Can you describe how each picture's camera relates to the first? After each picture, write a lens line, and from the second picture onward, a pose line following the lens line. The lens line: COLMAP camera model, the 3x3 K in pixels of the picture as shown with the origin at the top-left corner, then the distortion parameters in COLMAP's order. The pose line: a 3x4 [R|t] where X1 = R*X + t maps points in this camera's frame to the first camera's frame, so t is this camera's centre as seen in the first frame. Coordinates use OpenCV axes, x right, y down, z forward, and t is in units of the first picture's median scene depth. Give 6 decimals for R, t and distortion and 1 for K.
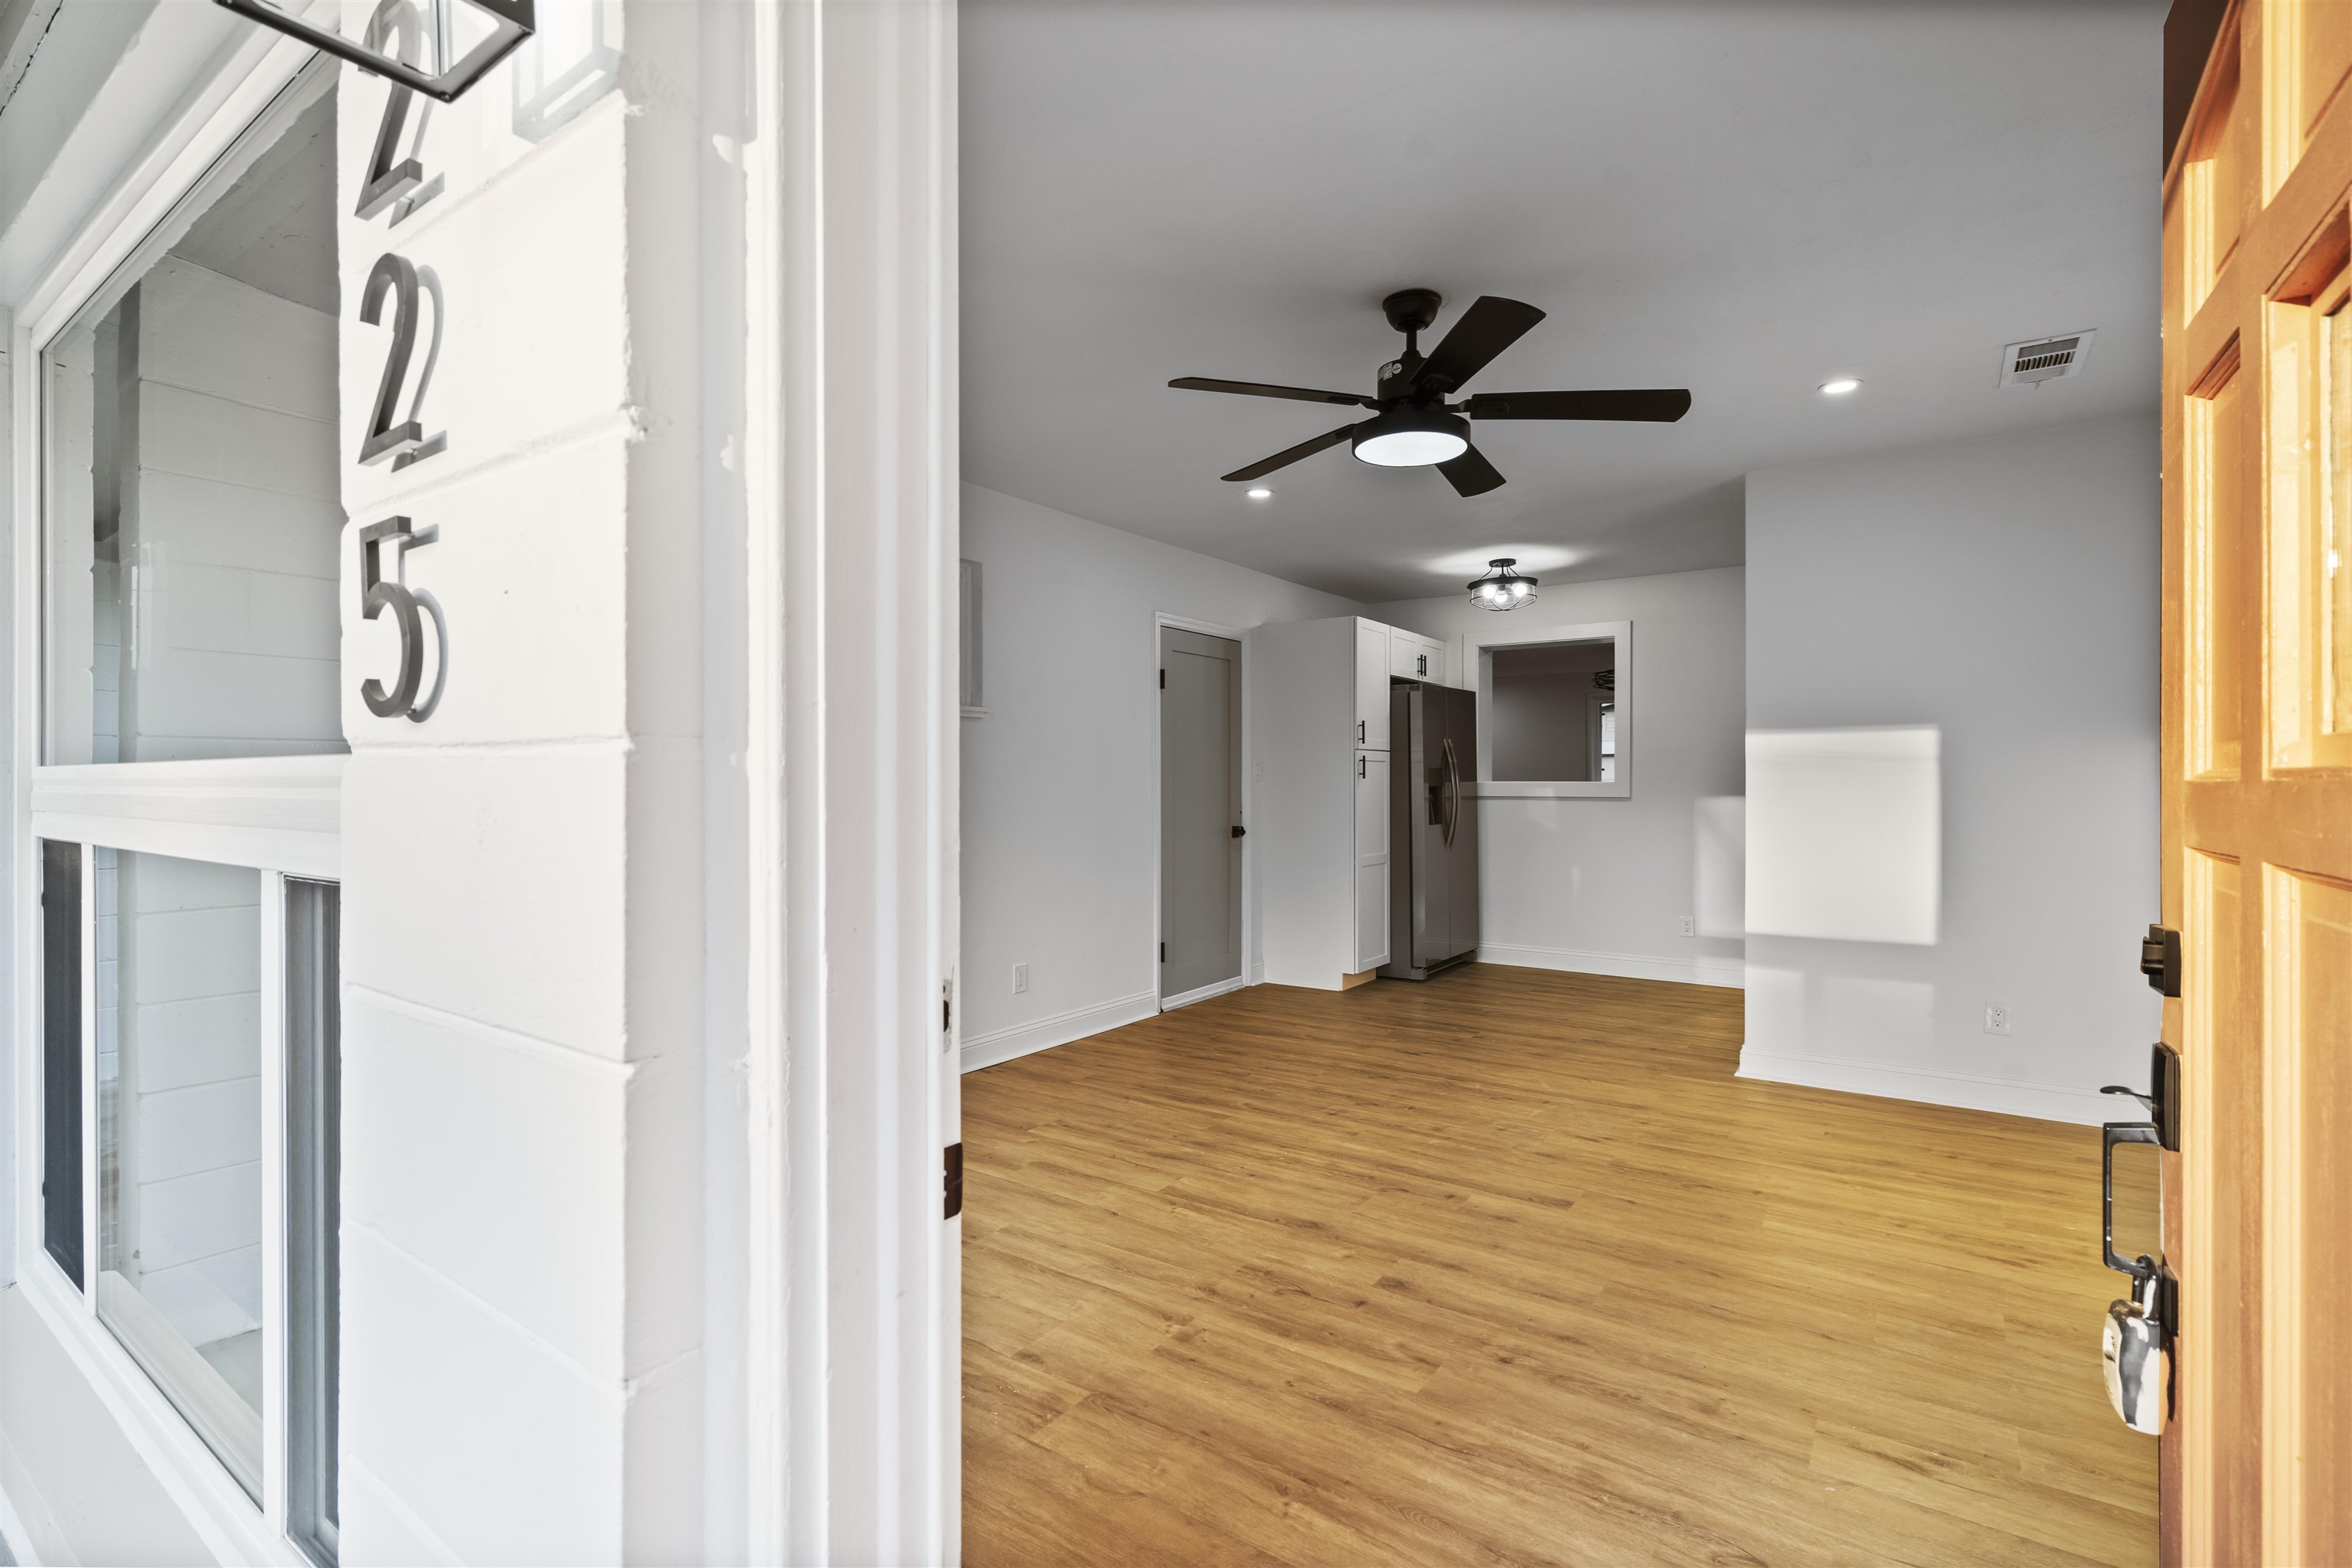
lens RADIAL K [[1067.6, 0, 1176.2], [0, 1067.6, 782.4], [0, 0, 1]] dist [-0.006437, 0.001254]
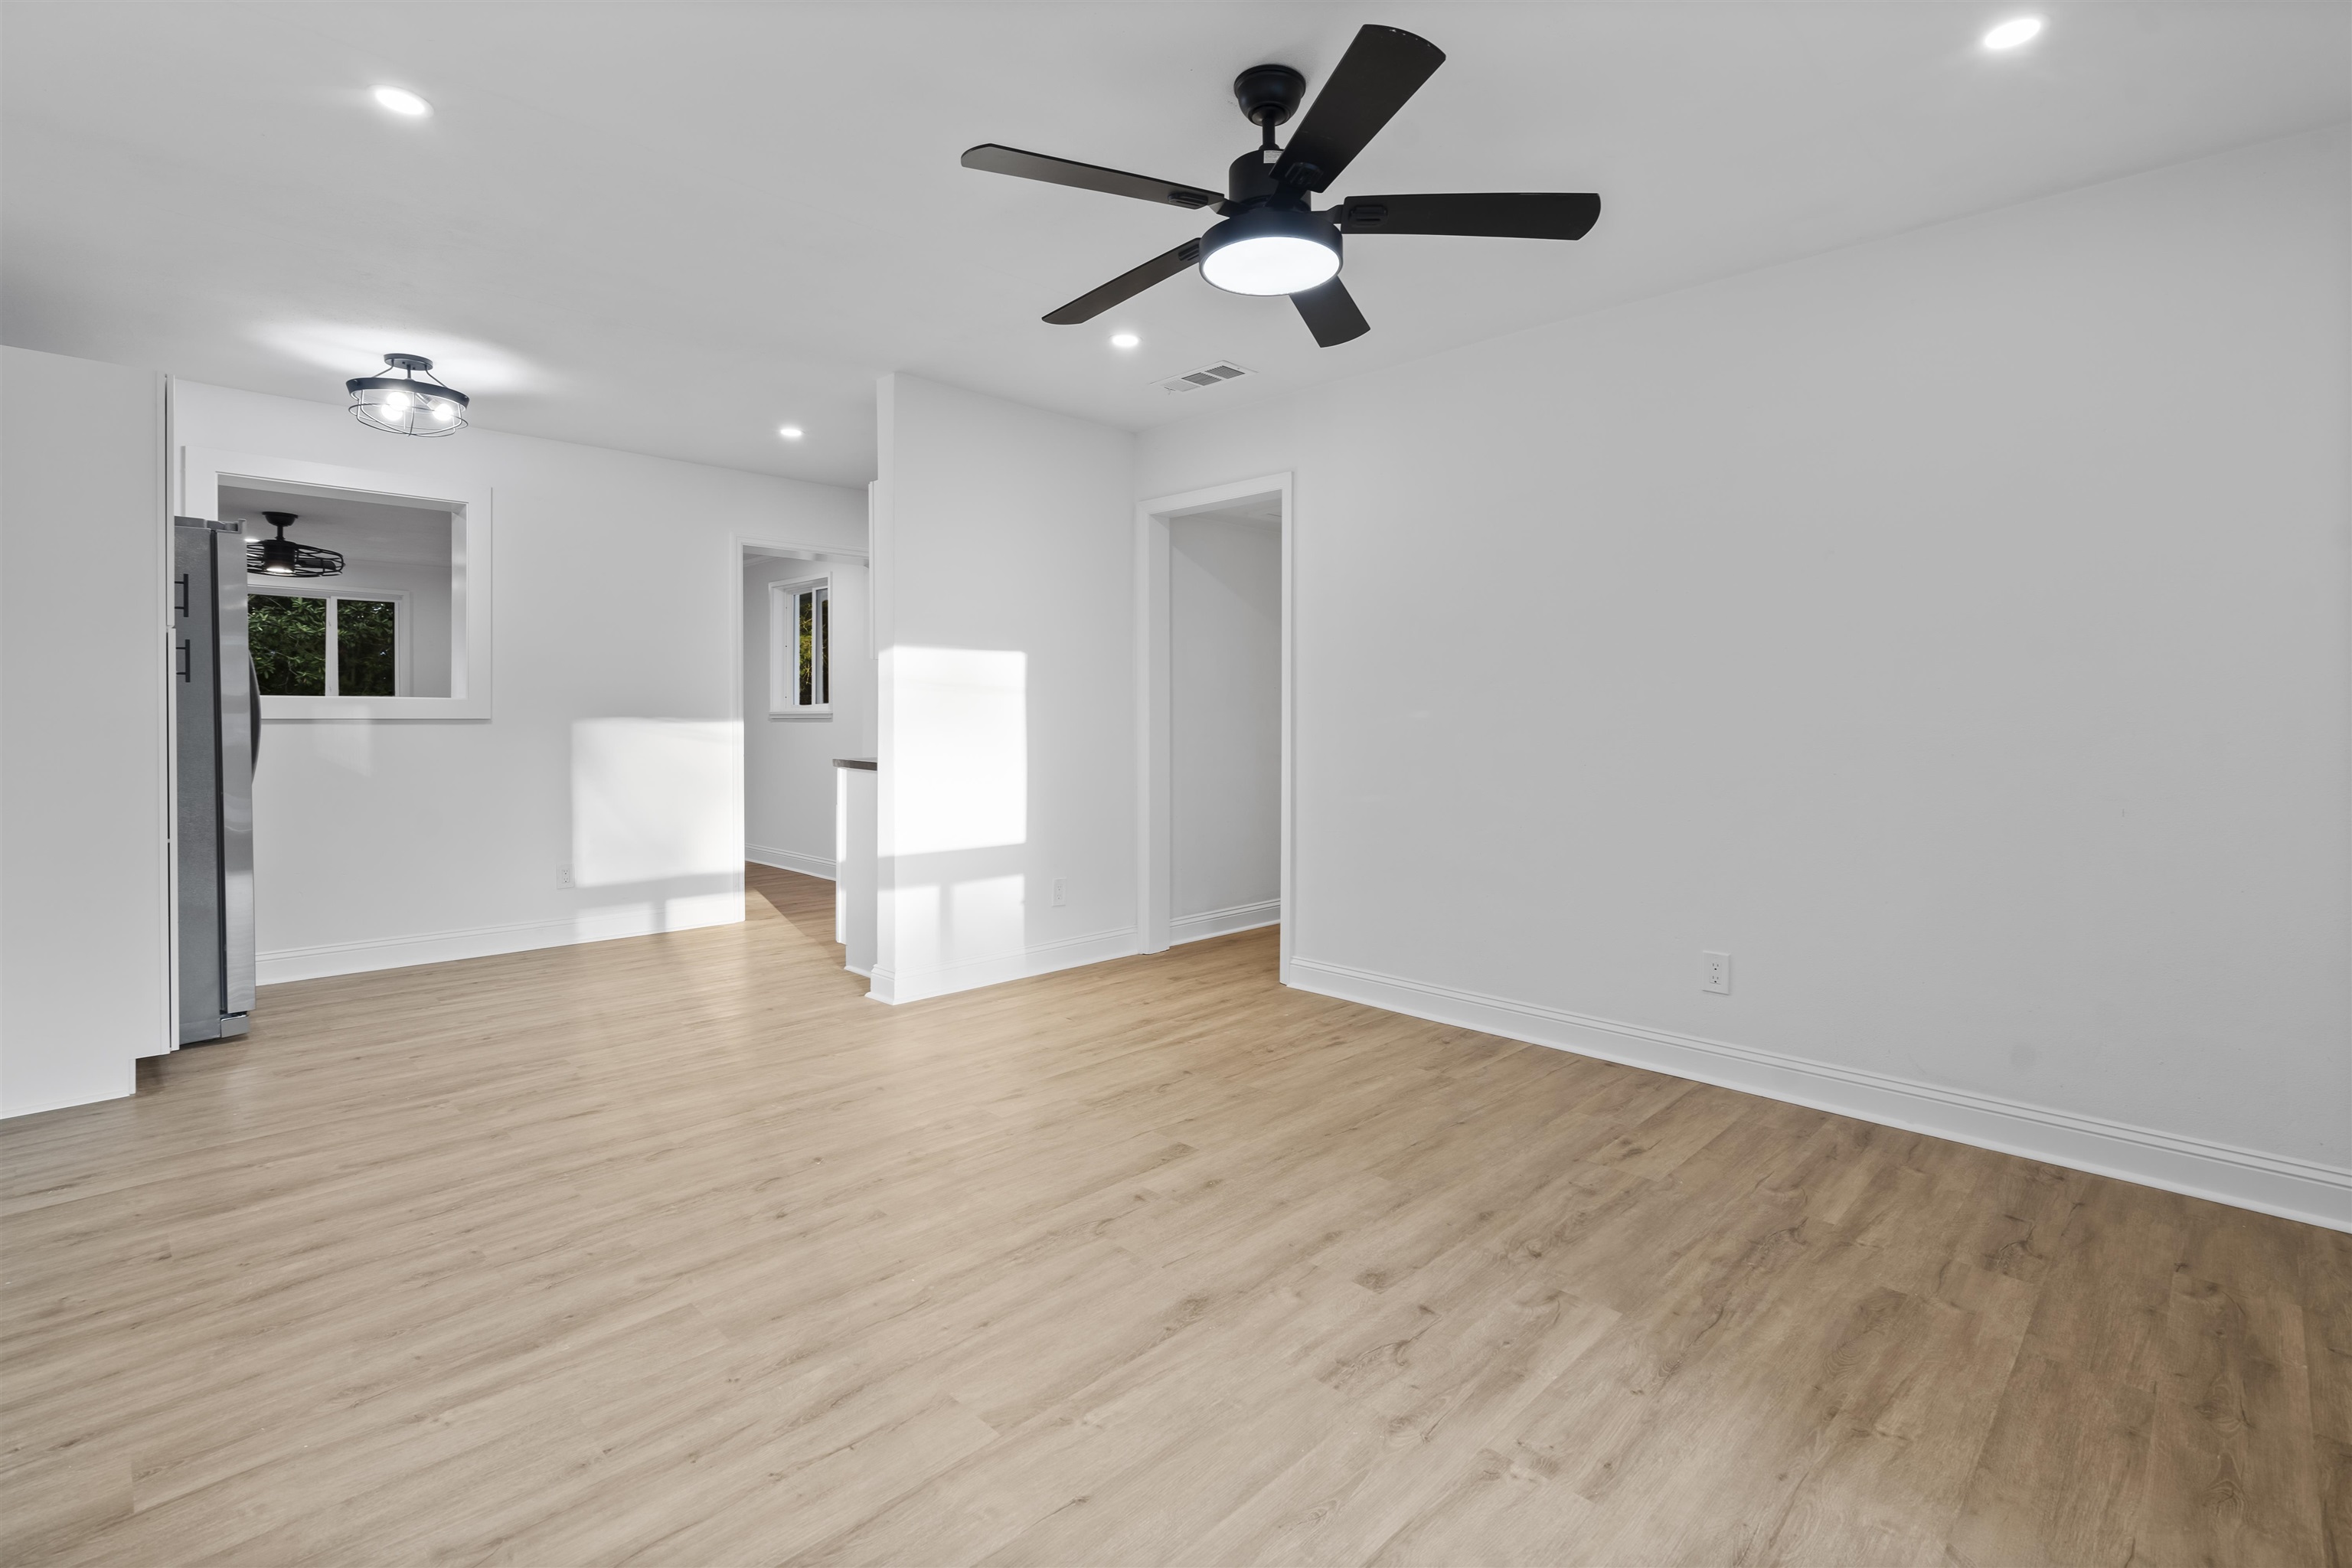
lens RADIAL K [[1067.6, 0, 1208.0], [0, 1067.6, 727.8], [0, 0, 1]] dist [-0.006437, 0.001254]
pose [[0.173149, -0.010137, 0.984843, -0.534227], [-0.000161, 0.999947, 0.010321, 0.027426], [-0.984896, -0.001946, 0.173138, 0.832707]]
